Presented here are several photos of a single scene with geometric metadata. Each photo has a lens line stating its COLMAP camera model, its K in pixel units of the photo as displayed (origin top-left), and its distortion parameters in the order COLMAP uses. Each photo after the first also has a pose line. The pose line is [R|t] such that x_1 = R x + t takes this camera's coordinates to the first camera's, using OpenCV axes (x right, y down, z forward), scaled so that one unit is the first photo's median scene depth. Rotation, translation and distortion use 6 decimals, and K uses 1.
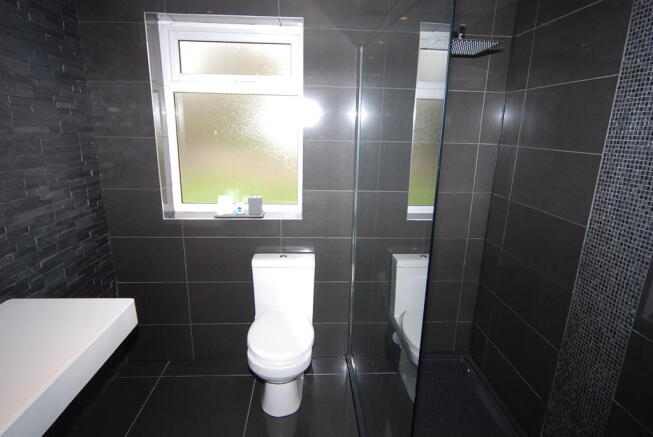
lens RADIAL K [[361.0, 0, 326.8], [0, 361.0, 221.4], [0, 0, 1]] dist [-0.000172, -0.001970]
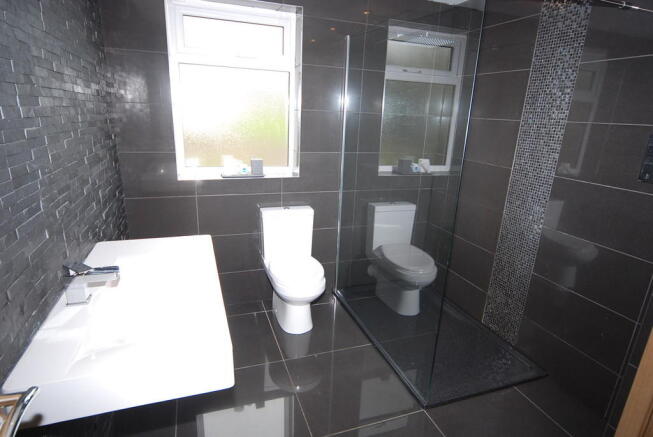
lens RADIAL K [[361.0, 0, 325.7], [0, 361.0, 217.9], [0, 0, 1]] dist [-0.000172, -0.001970]
pose [[0.959583, -0.059789, 0.275001, -0.328550], [0.048823, 0.997722, 0.046559, 0.079328], [-0.277158, -0.031251, 0.960316, -0.182497]]
